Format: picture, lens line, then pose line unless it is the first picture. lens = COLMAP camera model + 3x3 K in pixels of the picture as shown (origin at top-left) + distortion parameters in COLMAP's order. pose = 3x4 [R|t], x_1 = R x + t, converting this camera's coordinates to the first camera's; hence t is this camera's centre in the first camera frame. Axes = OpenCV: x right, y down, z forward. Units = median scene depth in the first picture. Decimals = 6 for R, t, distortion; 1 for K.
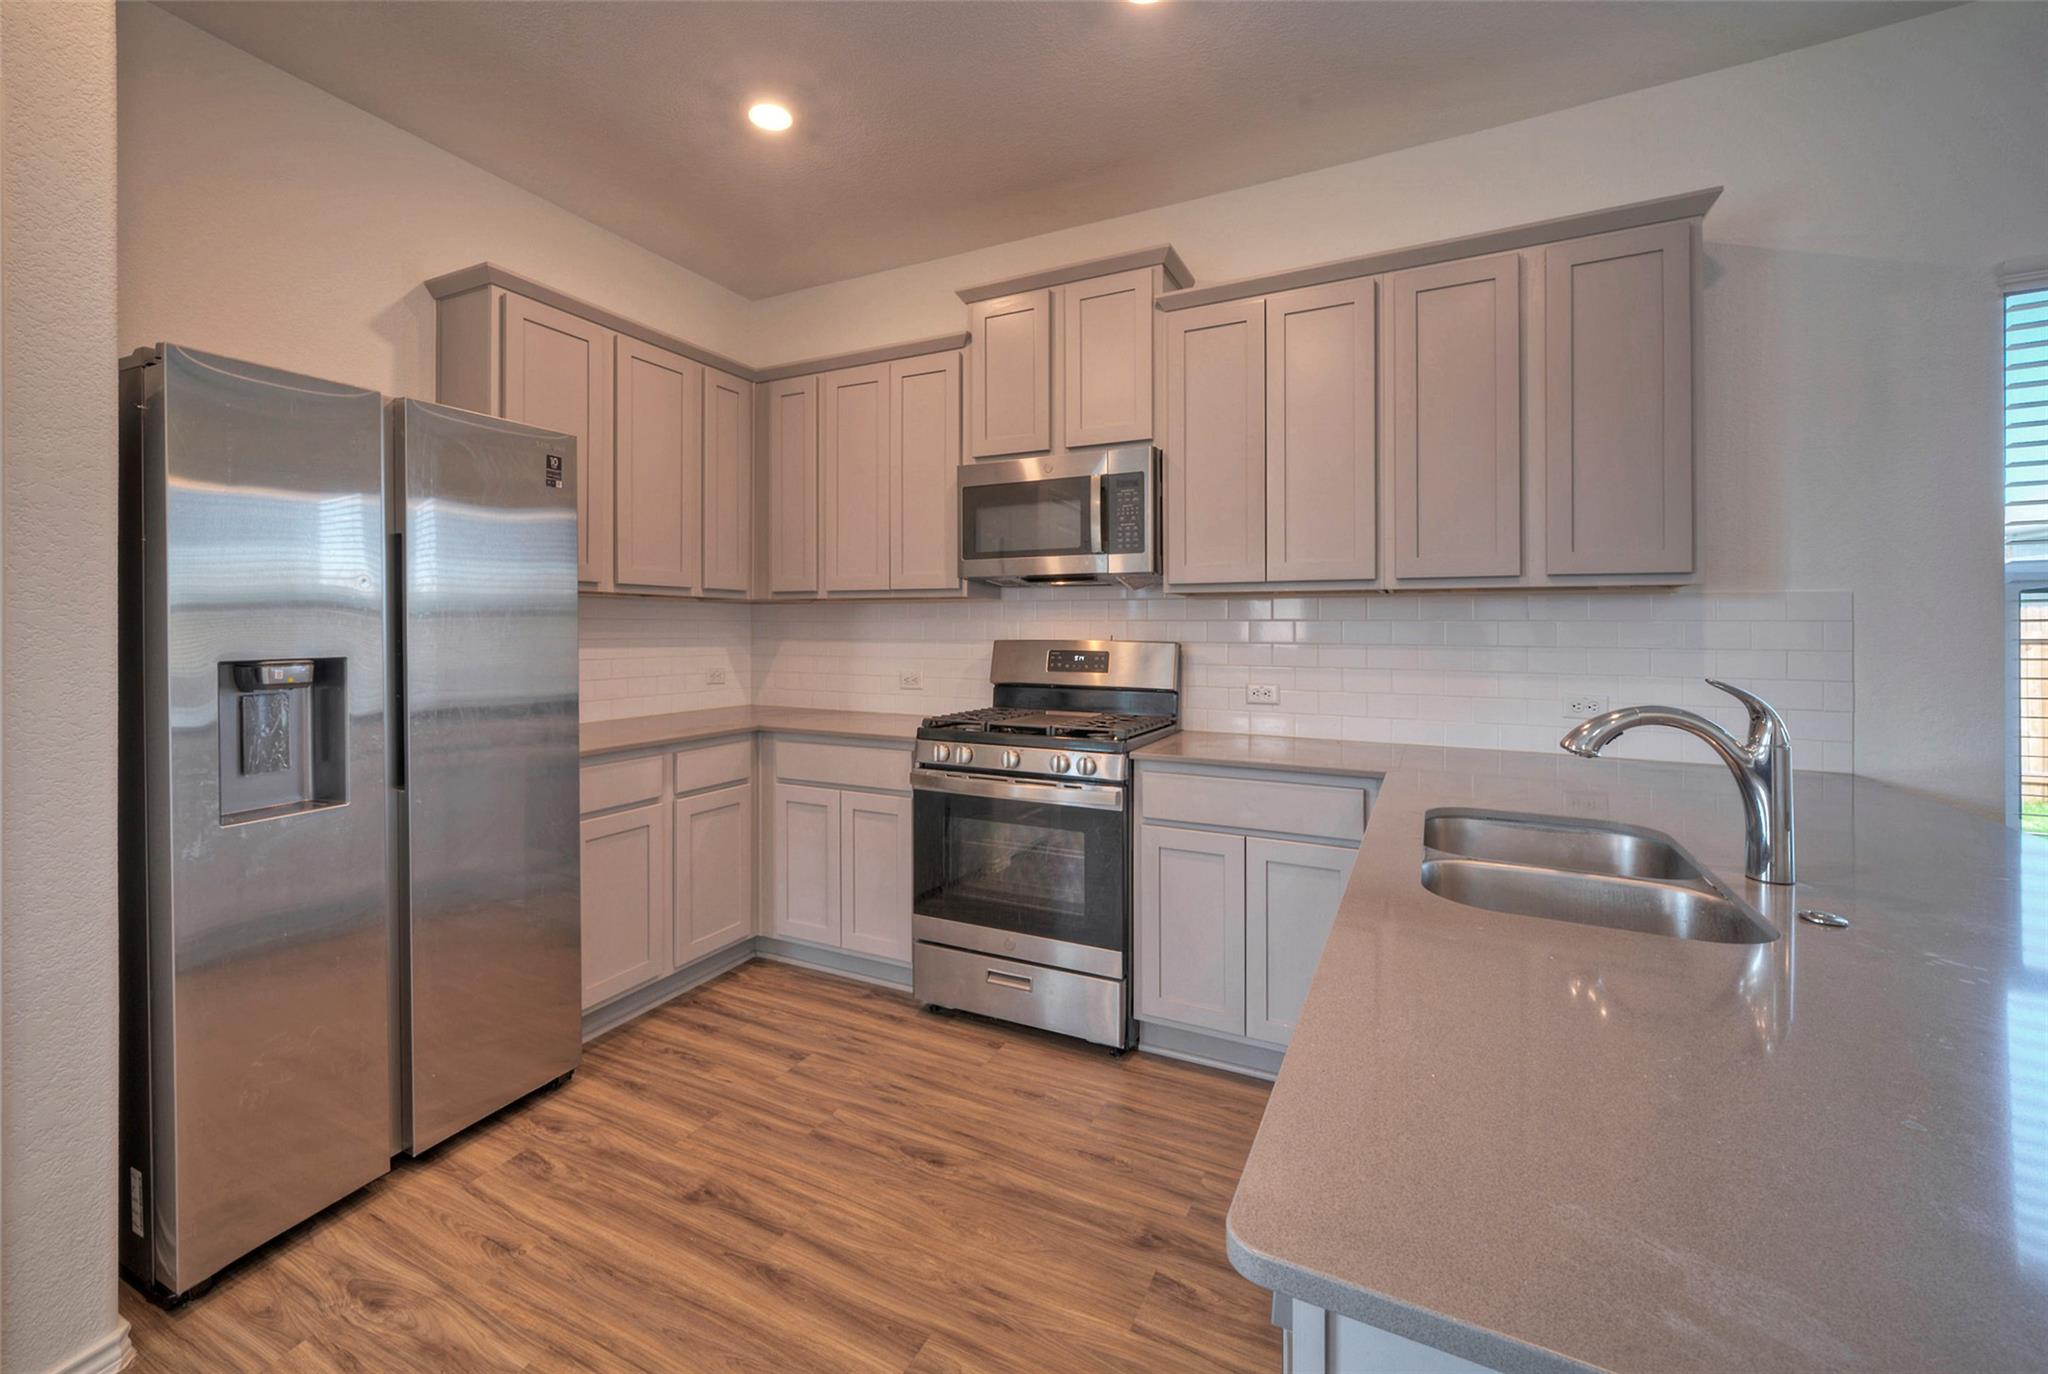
lens RADIAL K [[828.8, 0, 968.1], [0, 828.8, 627.2], [0, 0, 1]] dist [0.019215, -0.000095]
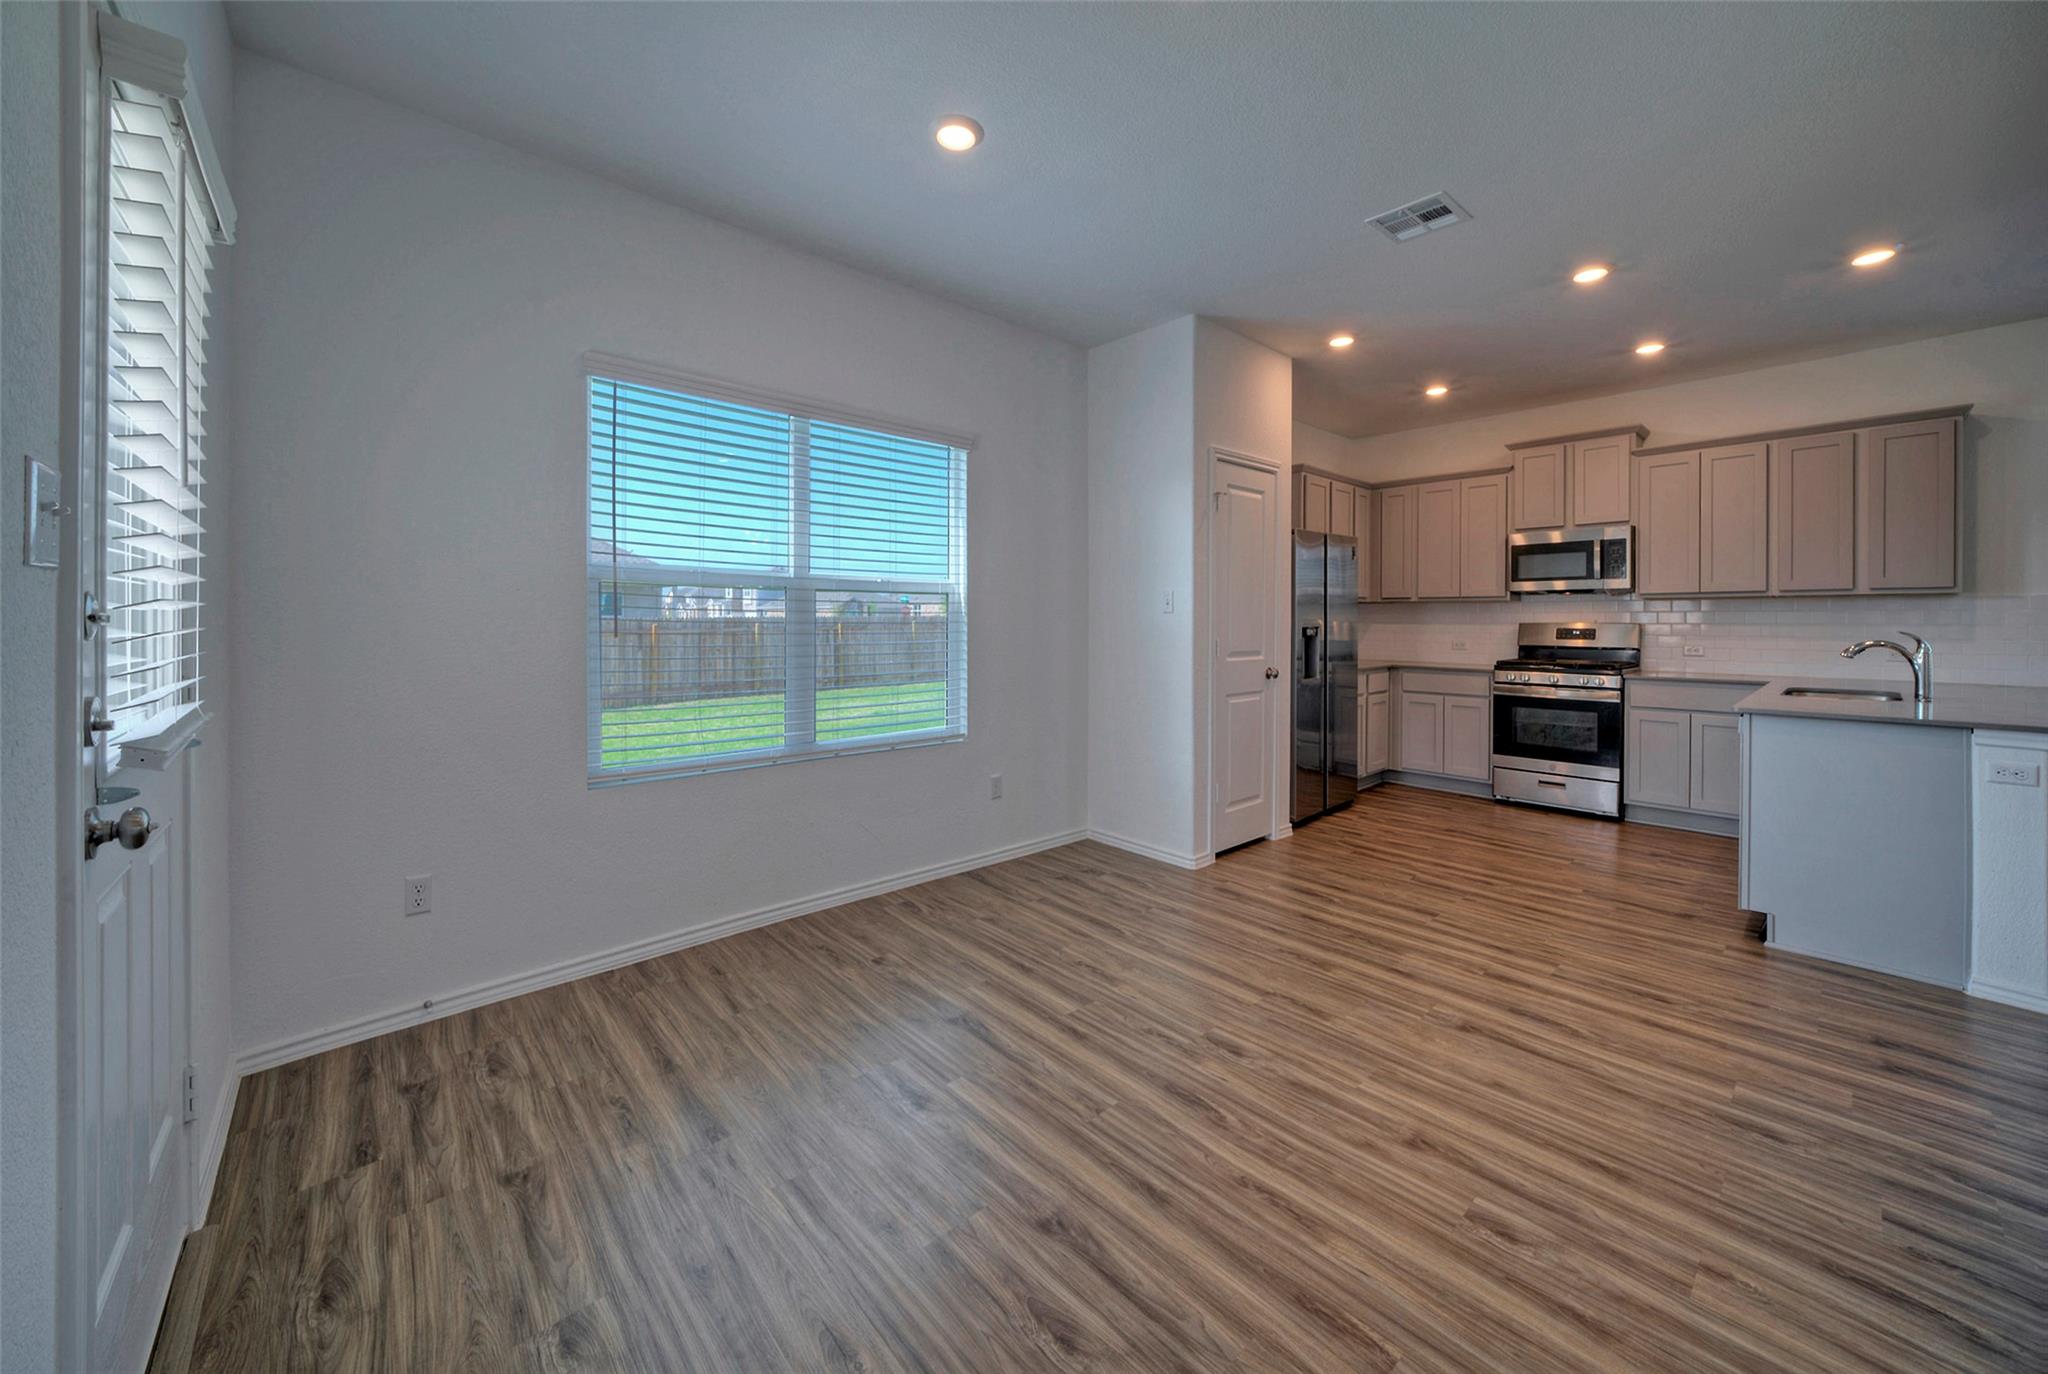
lens RADIAL K [[748.4, 0, 1062.9], [0, 748.4, 618.0], [0, 0, 1]] dist [0.007403, -0.000065]
pose [[0.952381, -0.001902, -0.304905, -0.540685], [0.001574, 0.999998, -0.001323, 0.006435], [0.304907, 0.000781, 0.952382, -1.166771]]
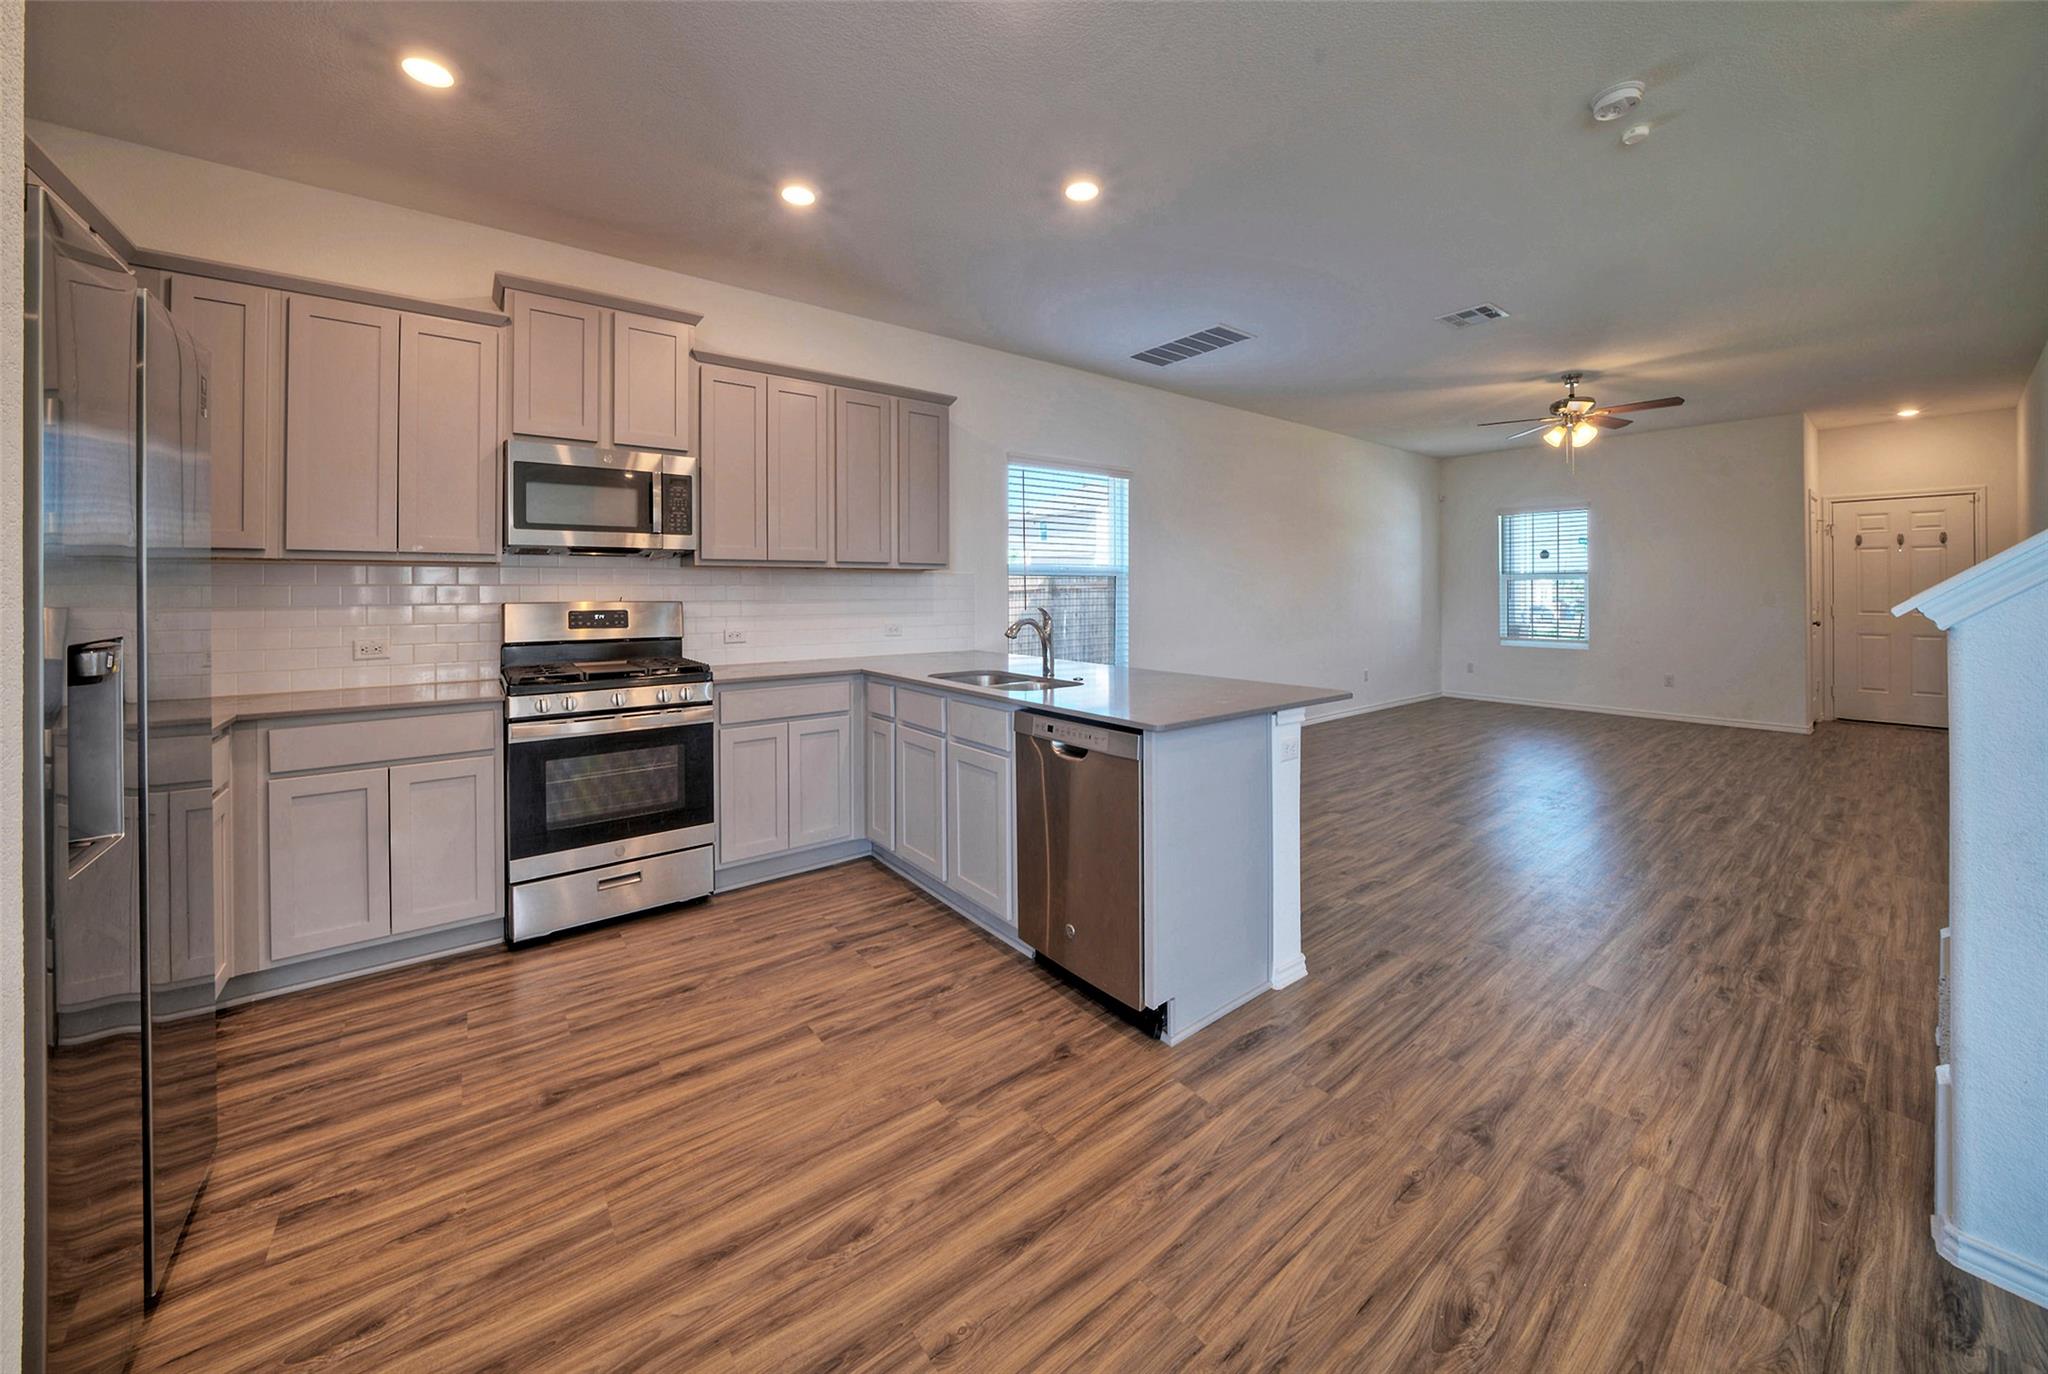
lens RADIAL K [[737.7, 0, 1033.3], [0, 737.7, 575.5], [0, 0, 1]] dist [-0.018028, 0.000096]
pose [[0.402353, 0.013919, 0.915379, -0.676963], [0.002770, 0.999861, -0.016421, -0.003233], [-0.915481, 0.009142, 0.402258, 0.010314]]
